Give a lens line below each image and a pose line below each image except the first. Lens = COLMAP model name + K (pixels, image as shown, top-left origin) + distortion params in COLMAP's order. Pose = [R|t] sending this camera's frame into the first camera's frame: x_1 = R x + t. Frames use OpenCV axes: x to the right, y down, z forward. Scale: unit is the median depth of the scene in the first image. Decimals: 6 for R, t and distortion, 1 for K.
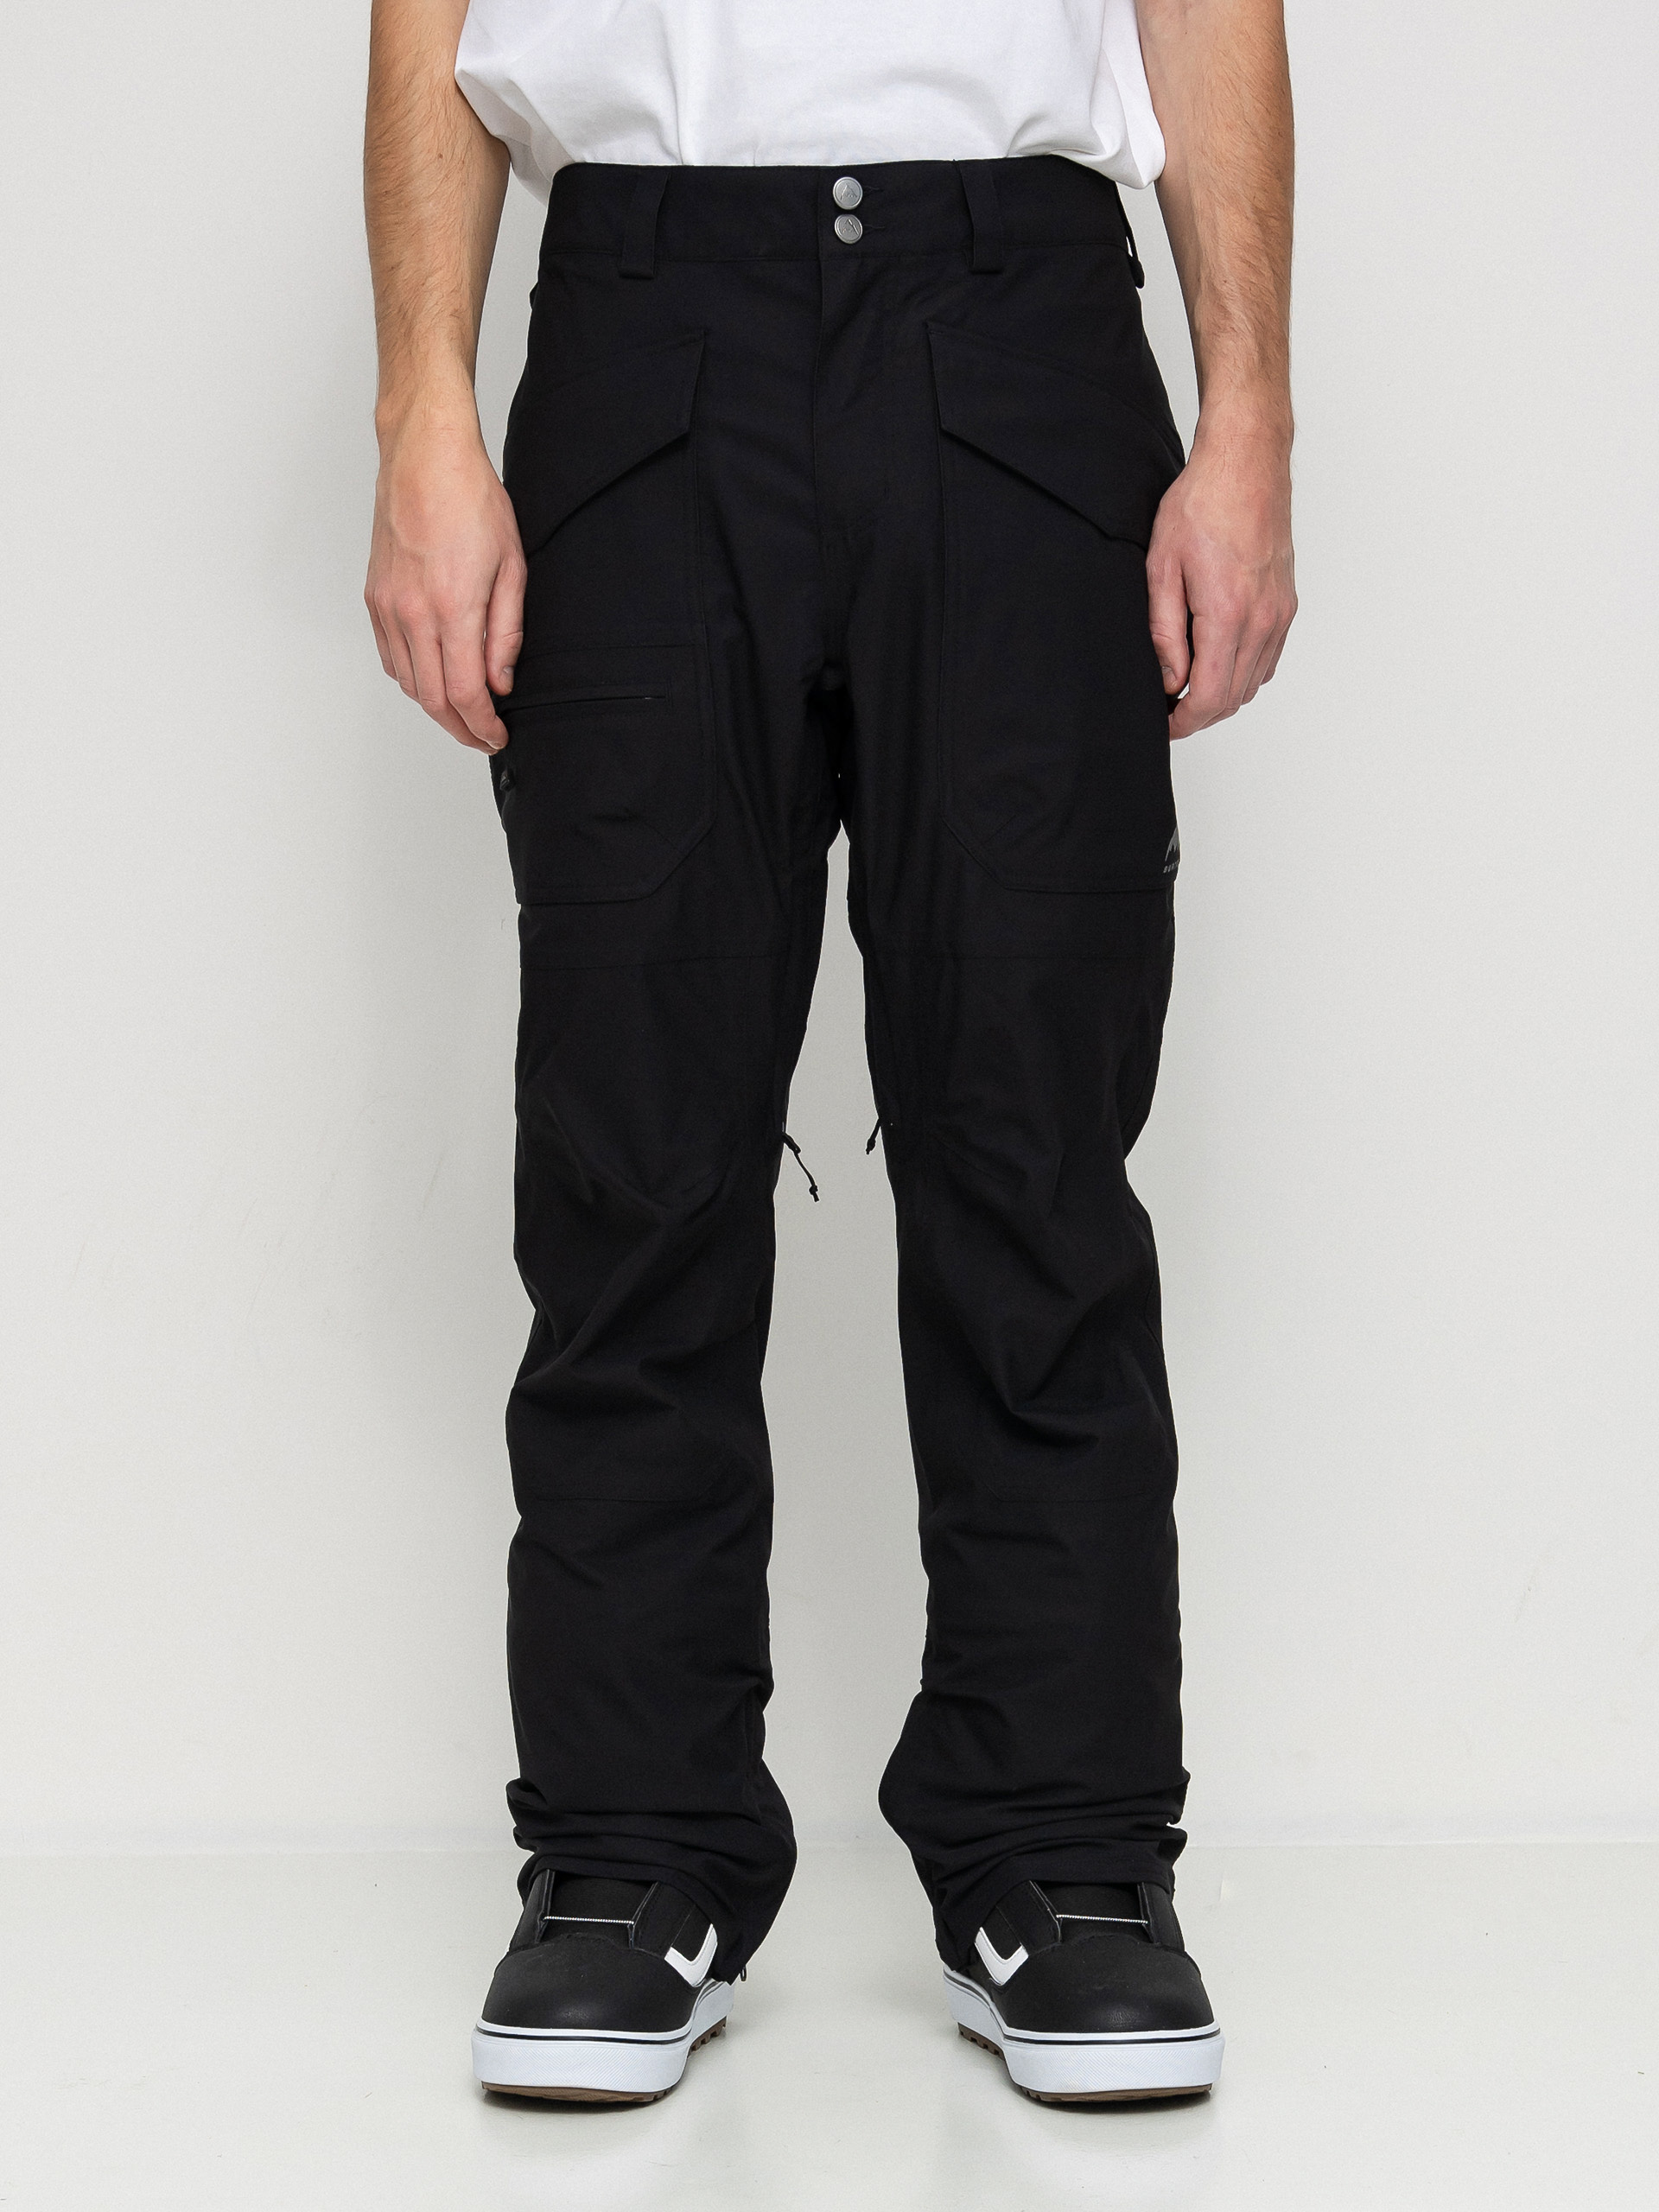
lens RADIAL K [[2734.3, 0, 885.2], [0, 2734.3, 1154.2], [0, 0, 1]] dist [-0.110519, 0.000000]
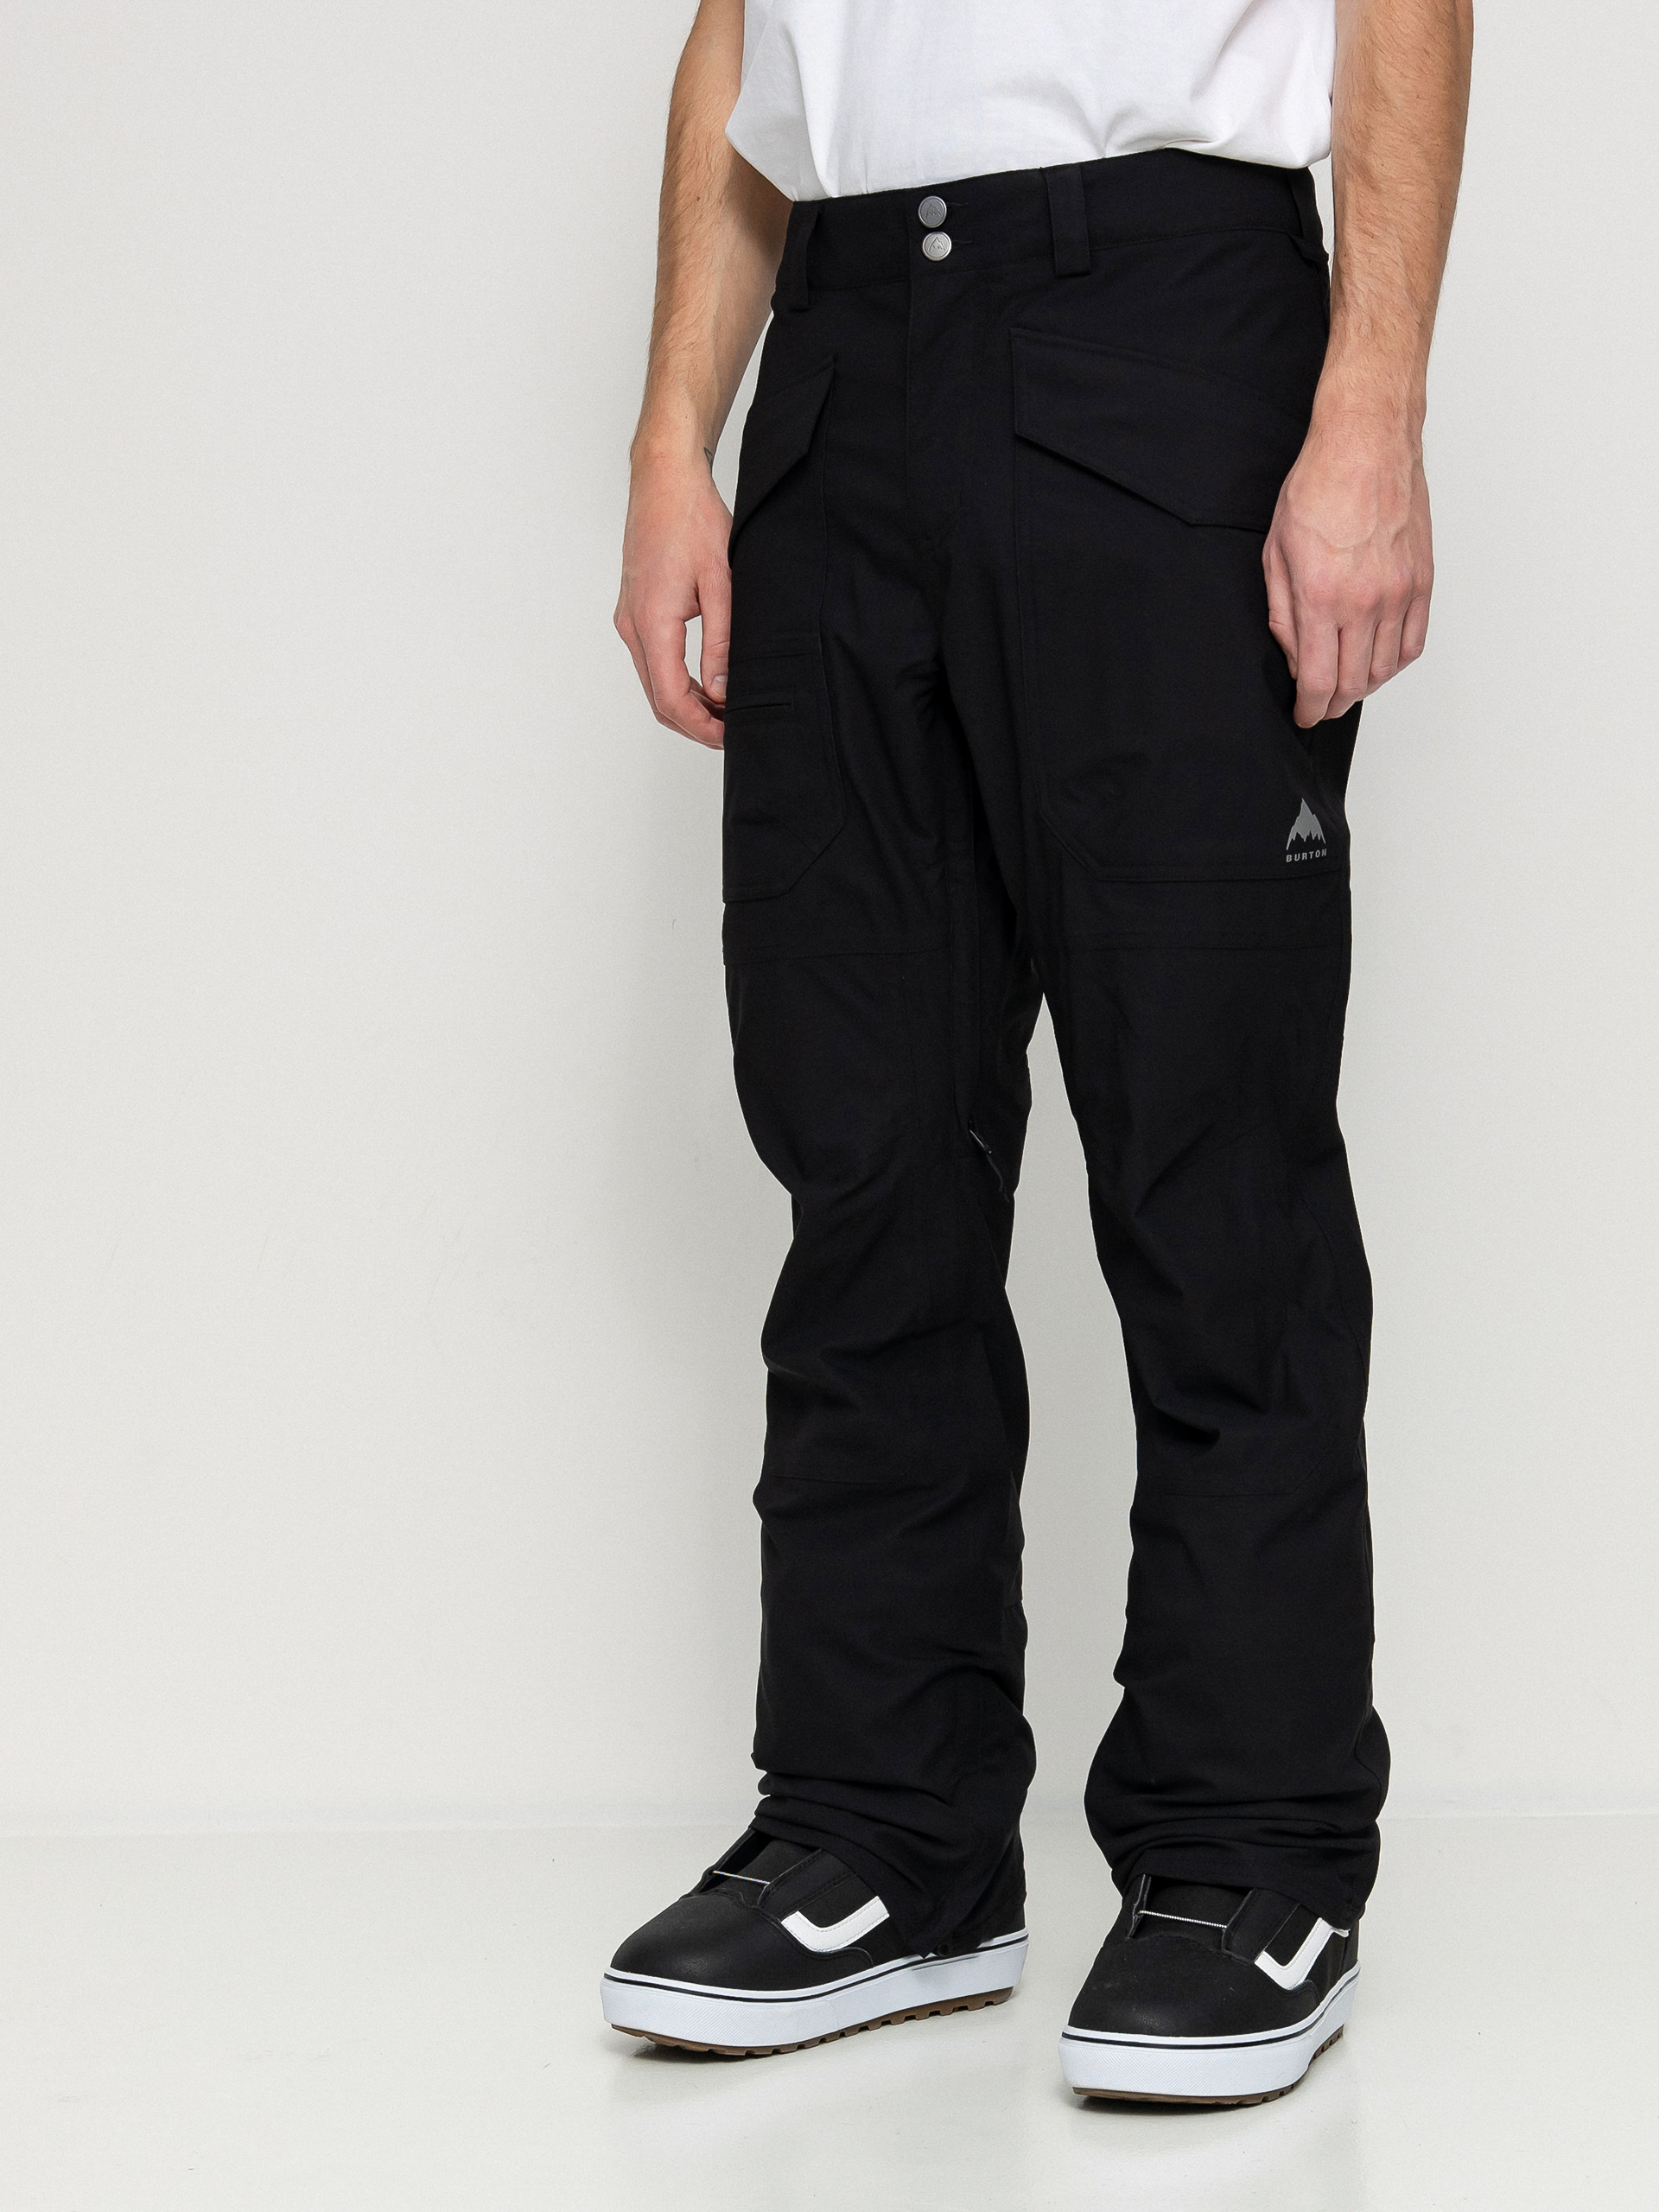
lens RADIAL K [[2734.3, 0, 830.8], [0, 2734.3, 1113.0], [0, 0, 1]] dist [-0.110519, 0.000000]
pose [[0.941373, -0.008045, -0.337271, 0.277633], [0.002241, 0.999843, -0.017594, 0.005142], [0.337360, 0.015807, 0.941243, 0.021297]]
